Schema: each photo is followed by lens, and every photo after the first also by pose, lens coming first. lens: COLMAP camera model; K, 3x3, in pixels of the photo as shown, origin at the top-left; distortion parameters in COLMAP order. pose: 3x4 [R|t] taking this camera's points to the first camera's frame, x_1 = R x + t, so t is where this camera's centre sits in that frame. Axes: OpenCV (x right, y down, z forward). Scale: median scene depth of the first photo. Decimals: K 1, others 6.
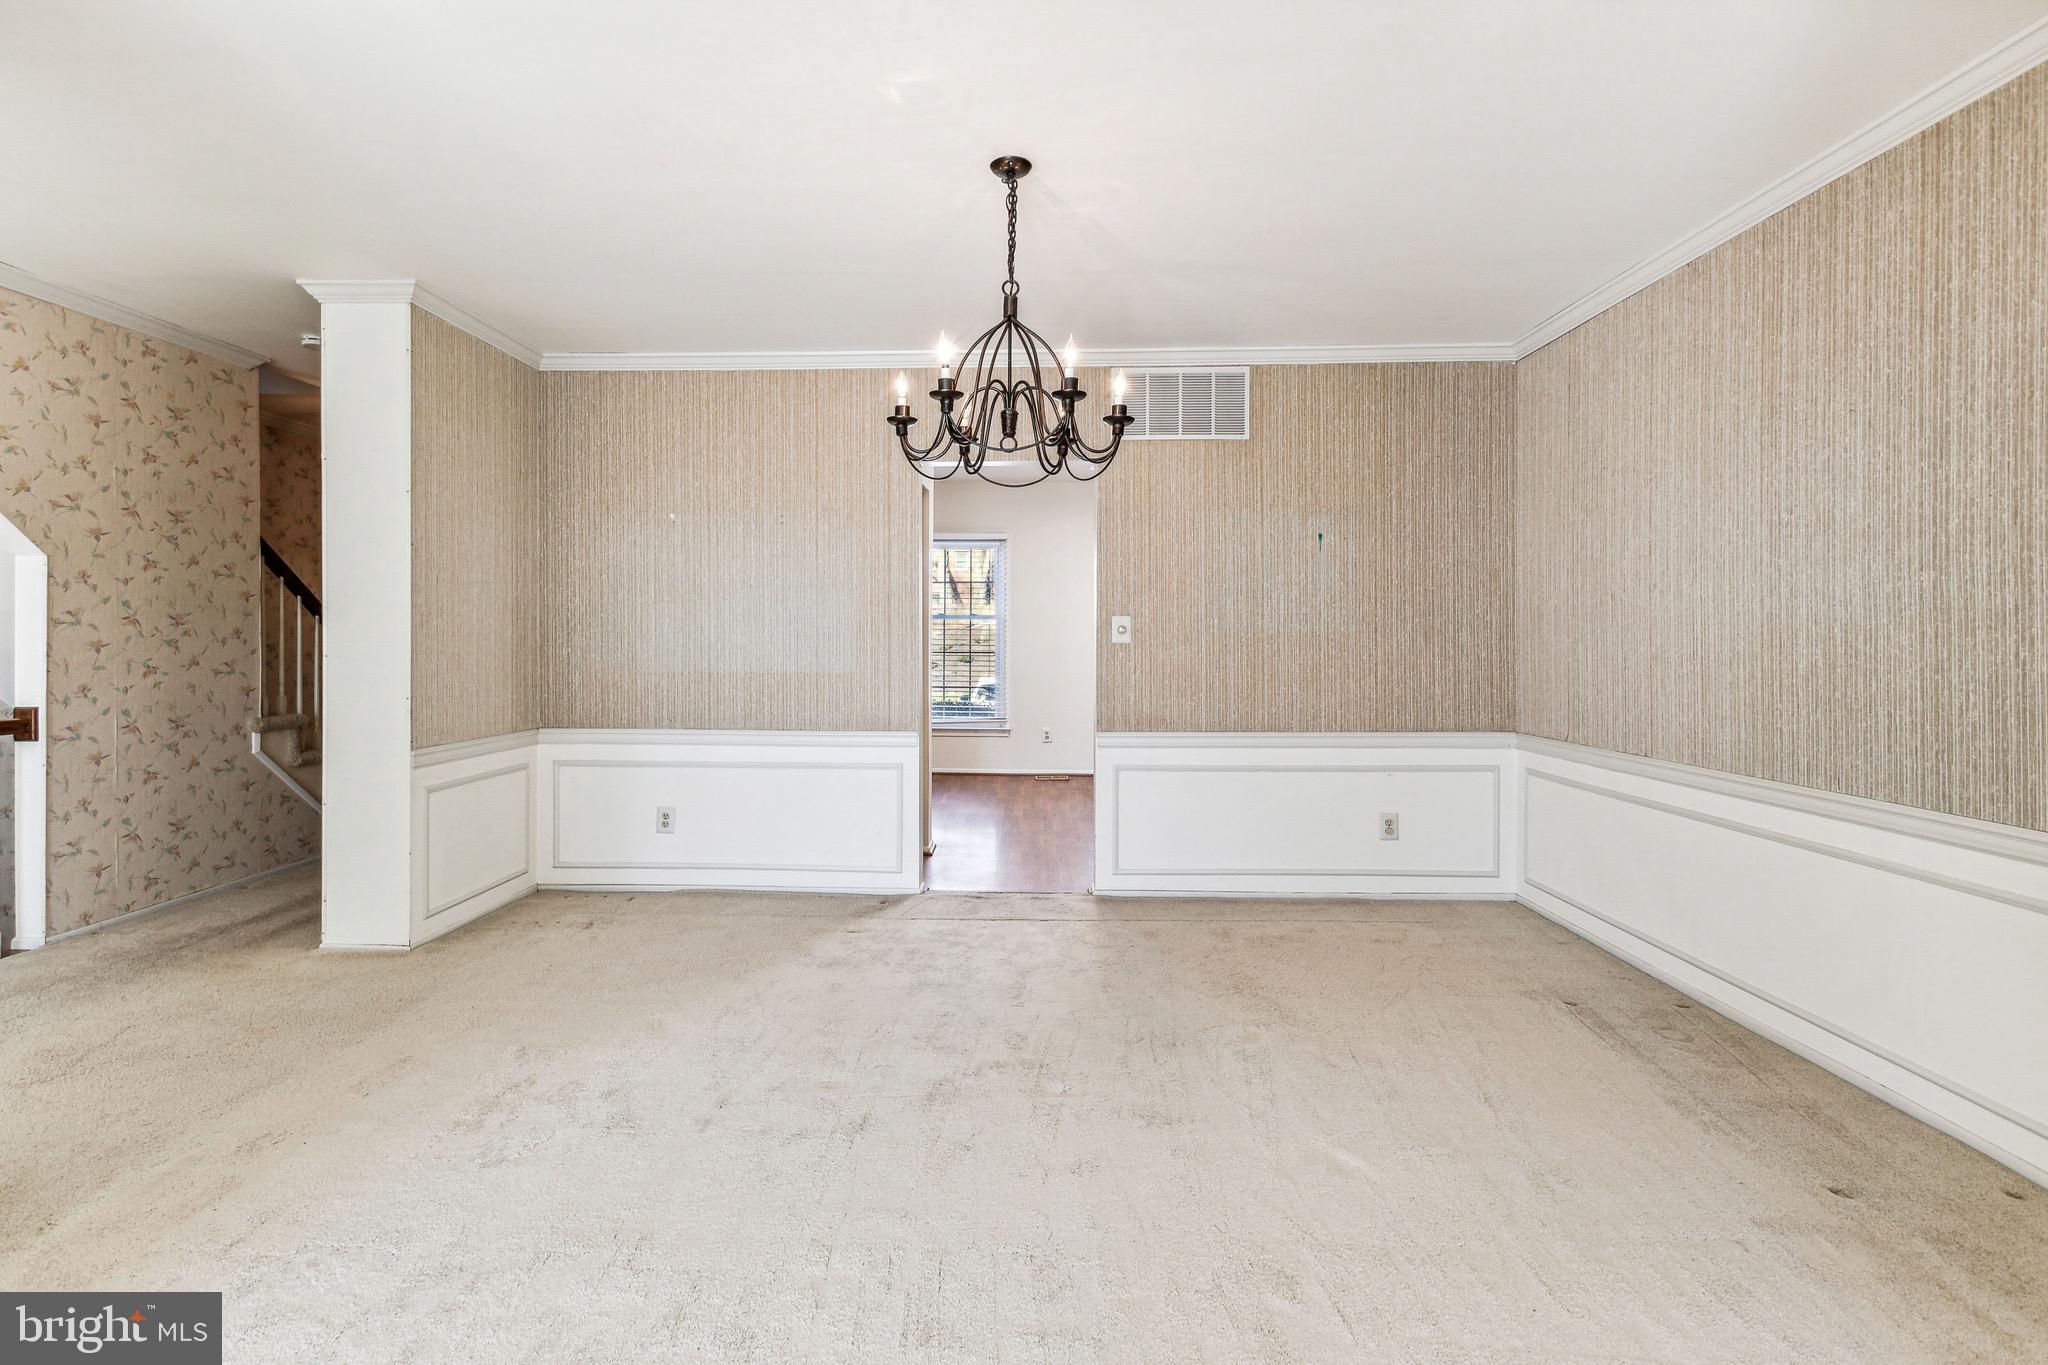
lens RADIAL K [[957.6, 0, 1020.9], [0, 957.6, 646.0], [0, 0, 1]] dist [0.002392, -0.000141]
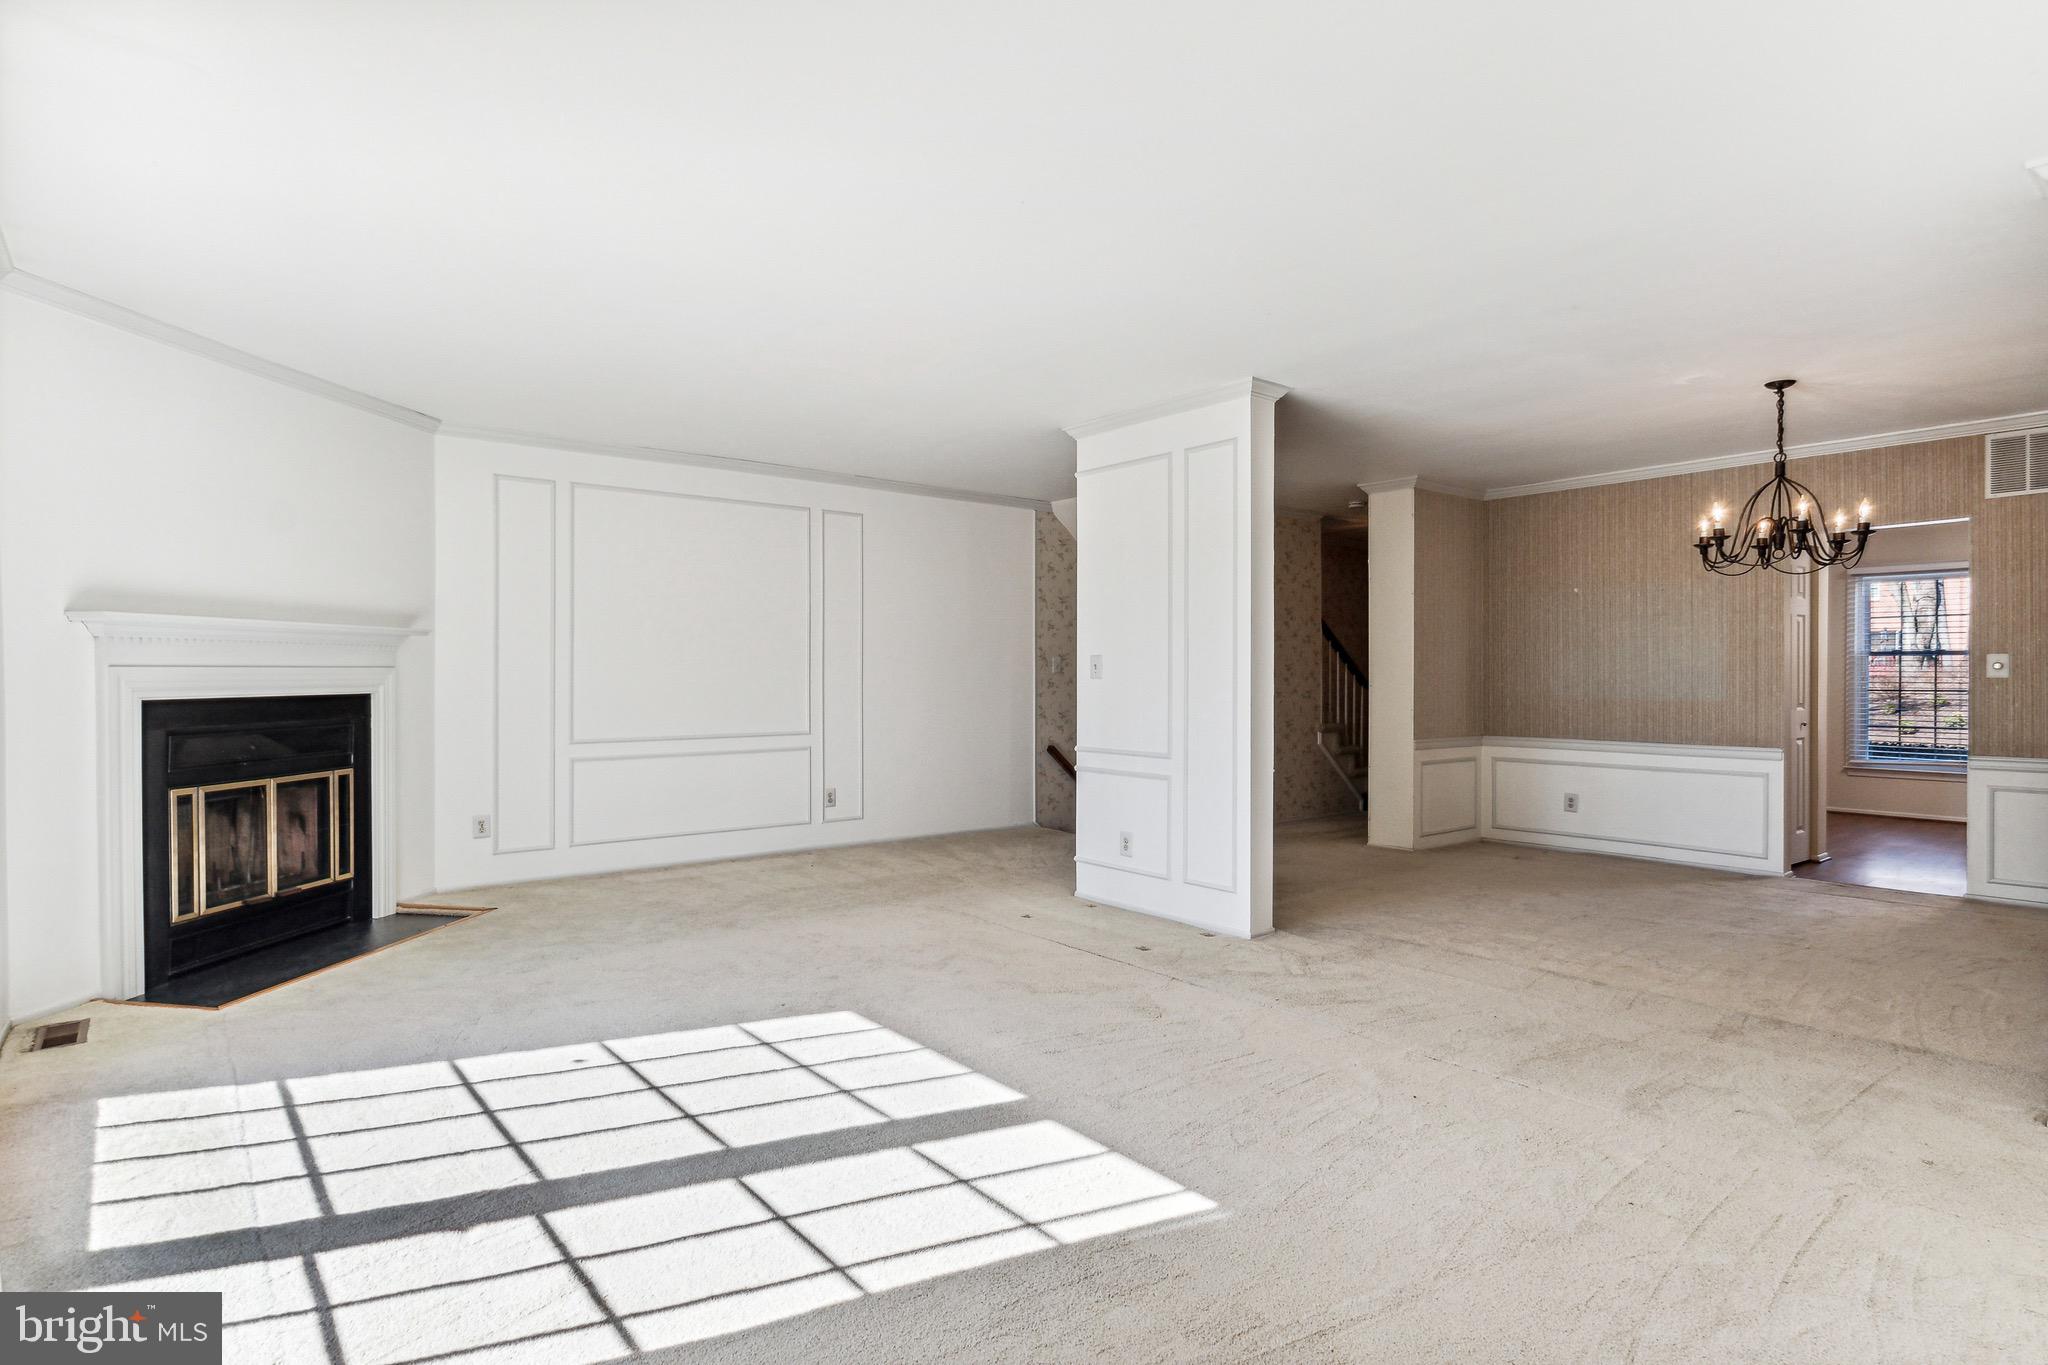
lens RADIAL K [[1088.0, 0, 981.0], [0, 1088.0, 686.0], [0, 0, 1]] dist [0.000990, -0.000569]
pose [[0.635225, 0.001172, -0.772327, 0.338623], [-0.003561, 0.999993, -0.001411, 0.013066], [0.772319, 0.003647, 0.635224, -0.744644]]
